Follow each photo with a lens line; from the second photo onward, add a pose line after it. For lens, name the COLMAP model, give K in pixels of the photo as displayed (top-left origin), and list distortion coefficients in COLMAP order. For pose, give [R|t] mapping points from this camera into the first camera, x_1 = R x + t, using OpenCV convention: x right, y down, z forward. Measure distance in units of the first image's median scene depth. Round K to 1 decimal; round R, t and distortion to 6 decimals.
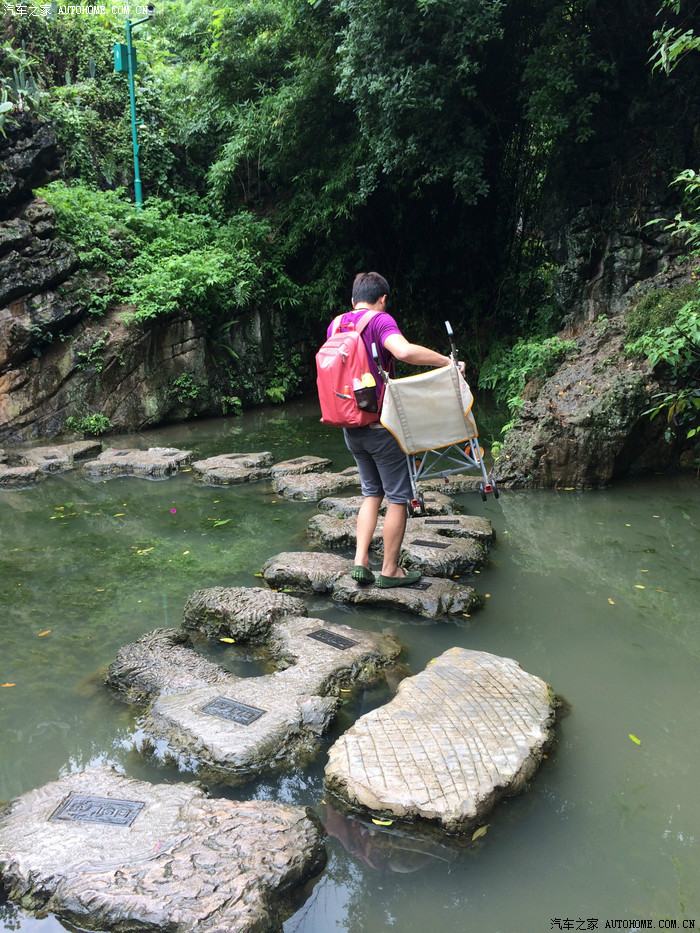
lens RADIAL K [[784.4, 0, 350.4], [0, 784.4, 470.1], [0, 0, 1]] dist [0.078439, -0.102404]
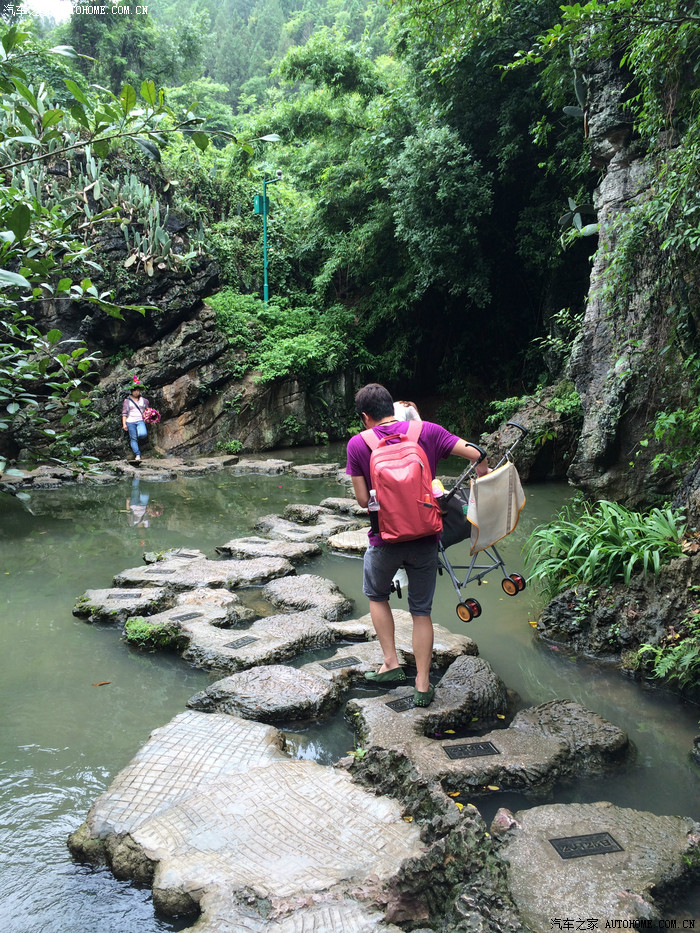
lens RADIAL K [[784.4, 0, 350.4], [0, 784.4, 470.1], [0, 0, 1]] dist [0.078439, -0.102404]
pose [[0.990528, 0.027663, -0.134499, 0.108065], [-0.035739, 0.997676, -0.058008, 0.064993], [0.132582, 0.062266, 0.989214, -0.468956]]
